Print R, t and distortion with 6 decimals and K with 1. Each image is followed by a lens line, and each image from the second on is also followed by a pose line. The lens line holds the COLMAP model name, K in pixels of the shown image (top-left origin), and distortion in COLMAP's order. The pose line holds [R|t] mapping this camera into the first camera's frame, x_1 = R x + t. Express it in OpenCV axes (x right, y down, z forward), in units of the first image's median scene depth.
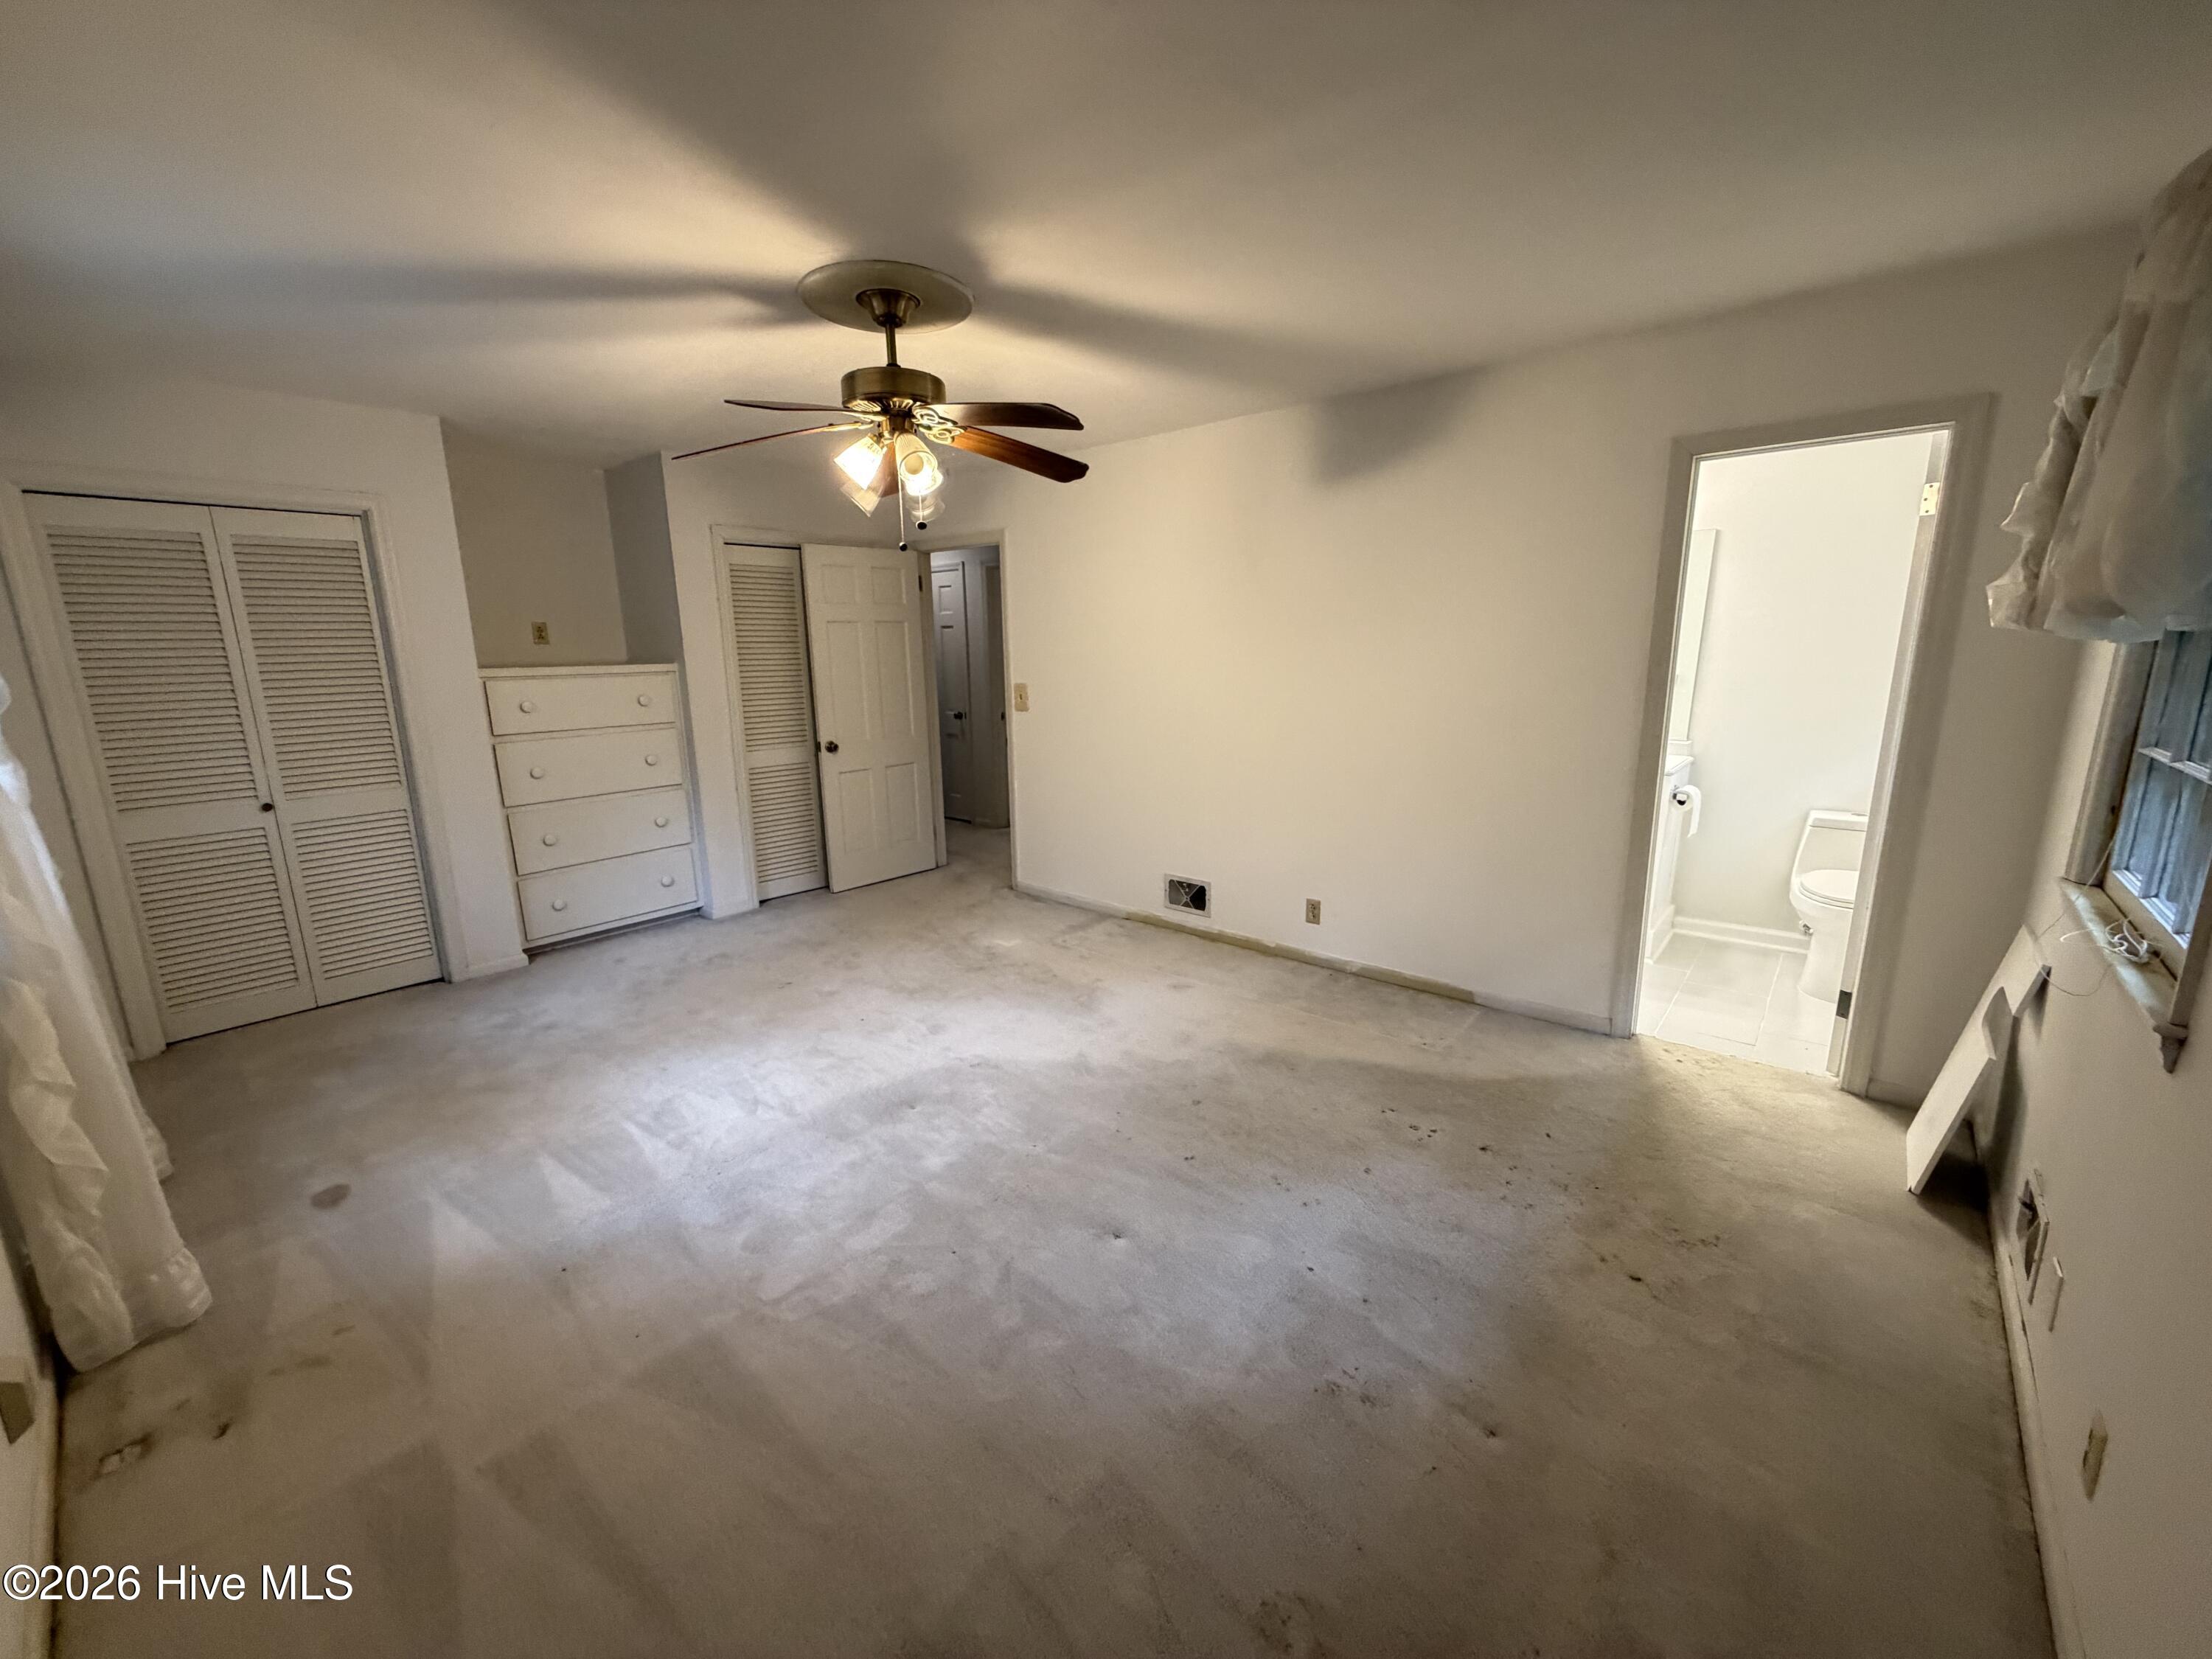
lens RADIAL K [[878.9, 0, 1099.8], [0, 878.9, 829.6], [0, 0, 1]] dist [0.000386, 0.000130]
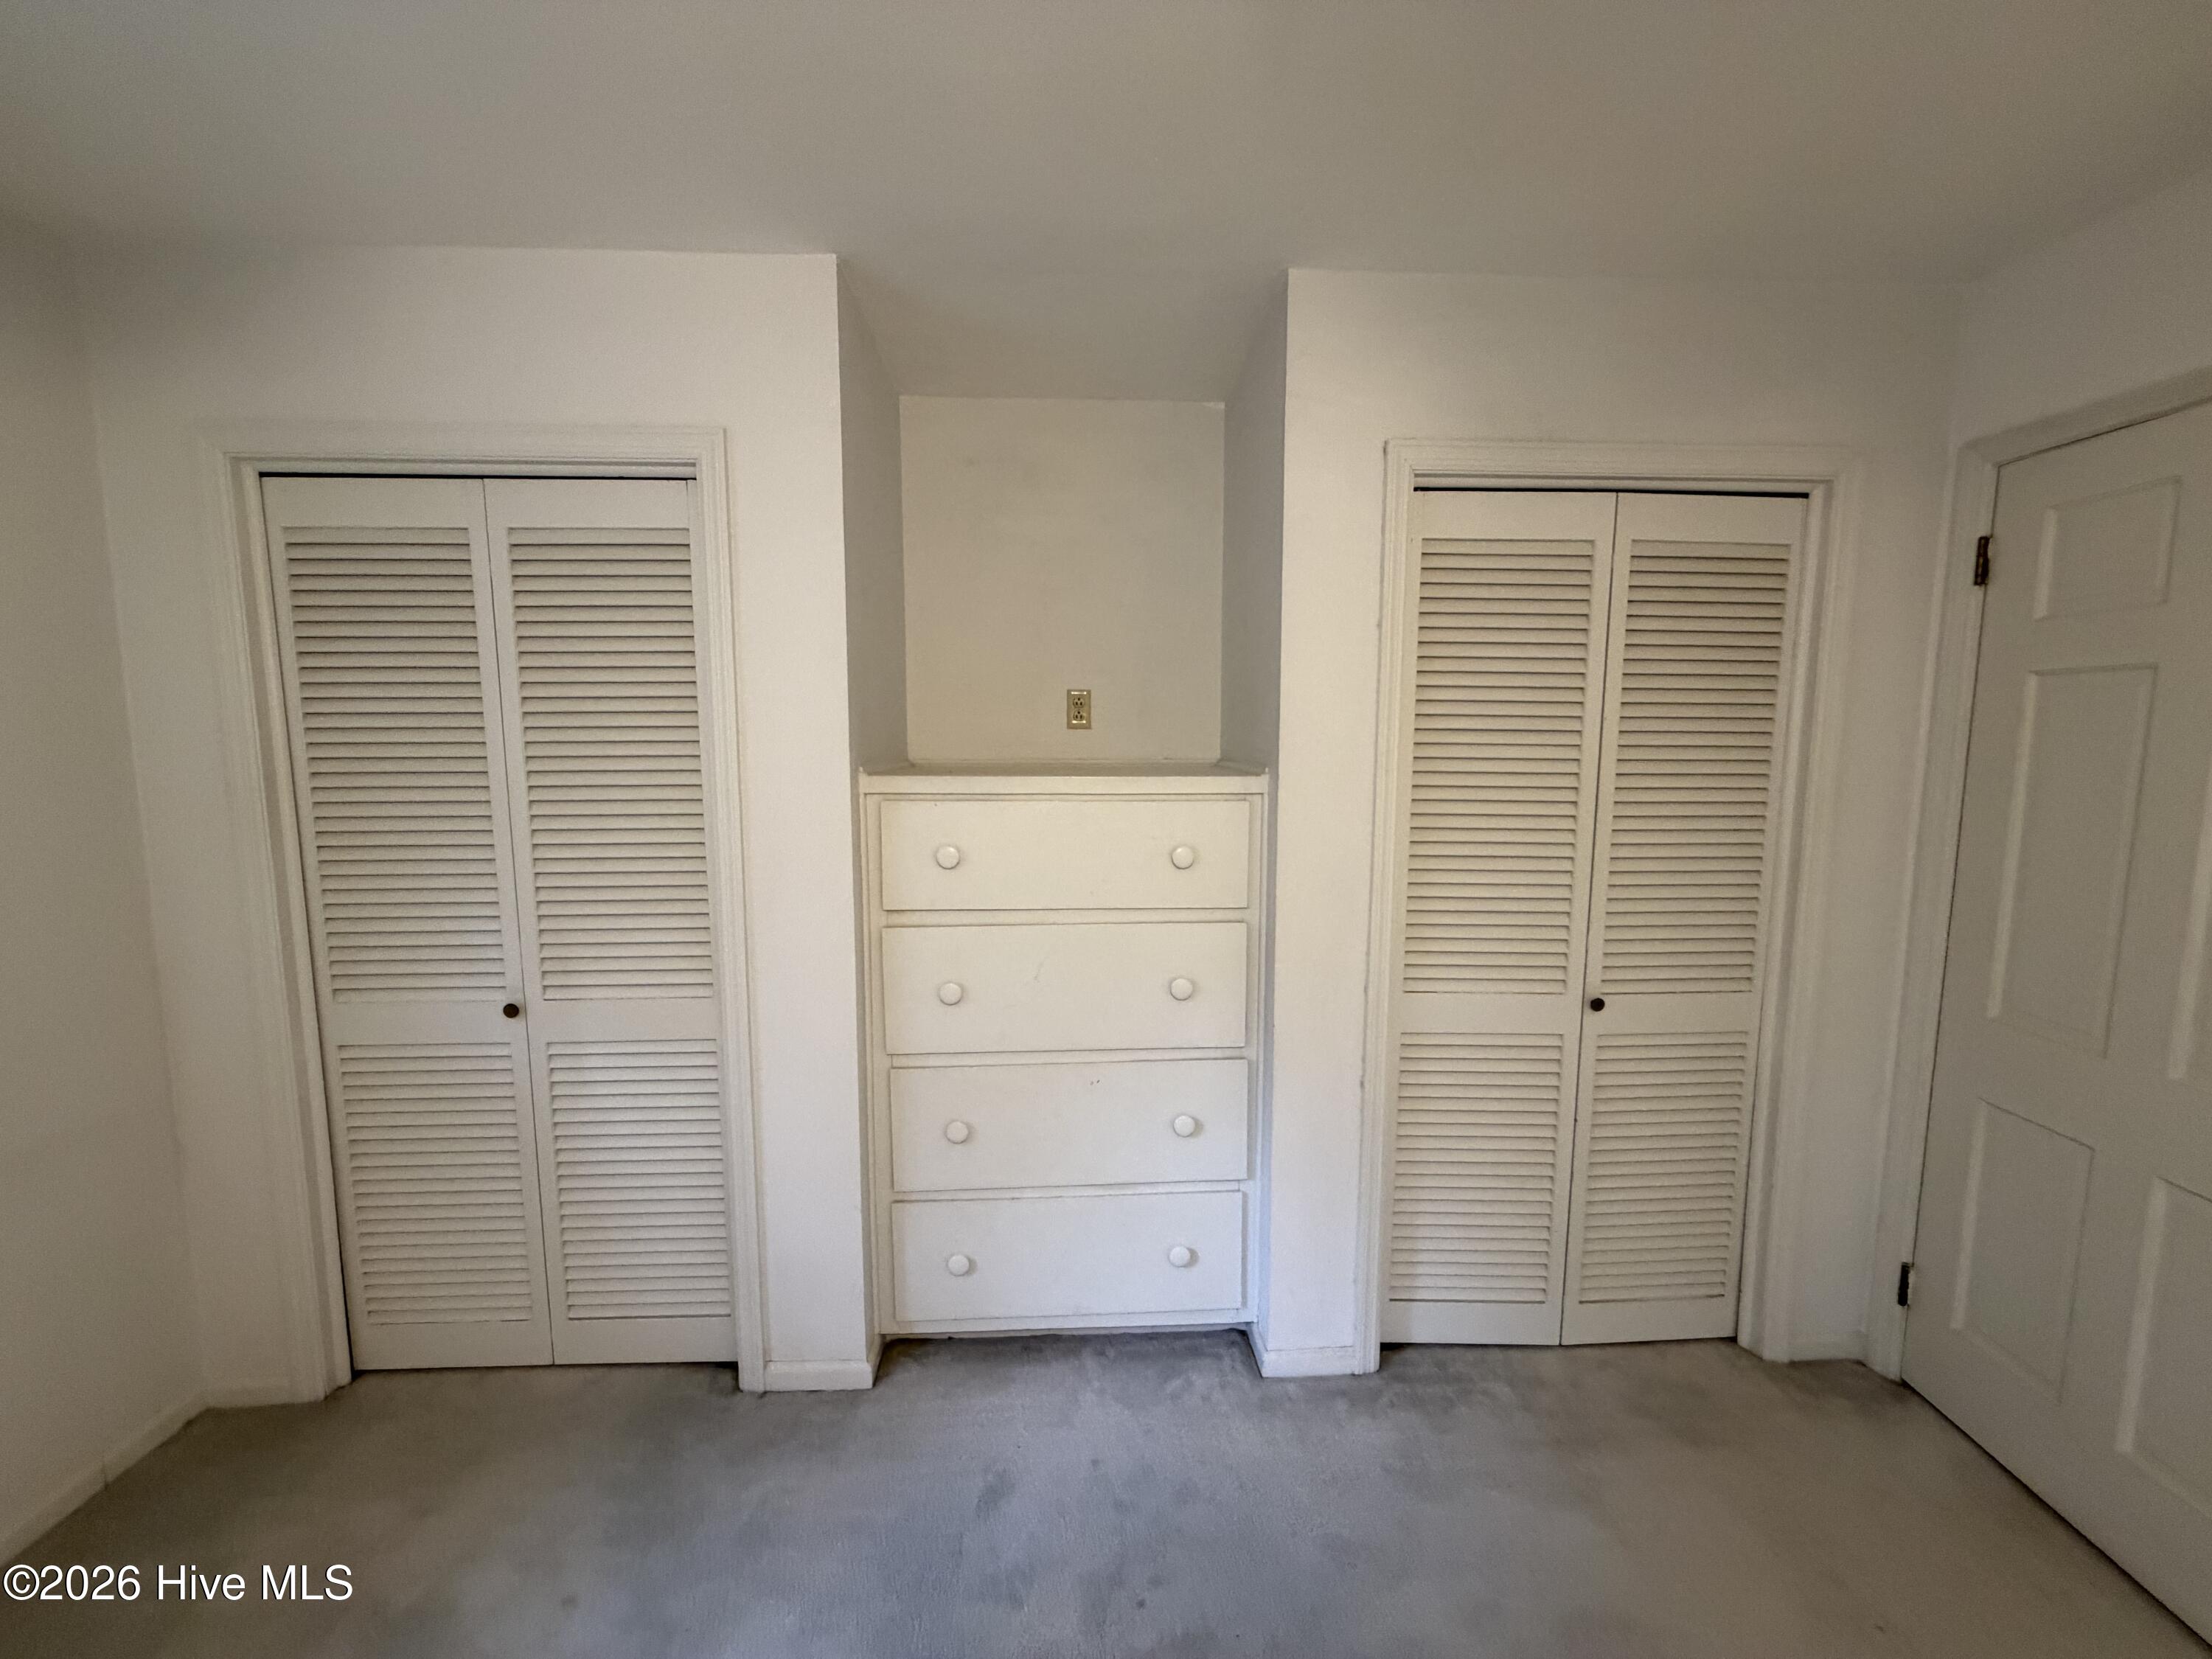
lens RADIAL K [[878.9, 0, 1099.8], [0, 878.9, 829.6], [0, 0, 1]] dist [0.000386, 0.000130]
pose [[0.686112, 0.095156, -0.721246, -0.231438], [-0.163504, 0.986215, -0.025425, -0.143495], [0.708885, 0.135371, 0.692212, 0.667556]]
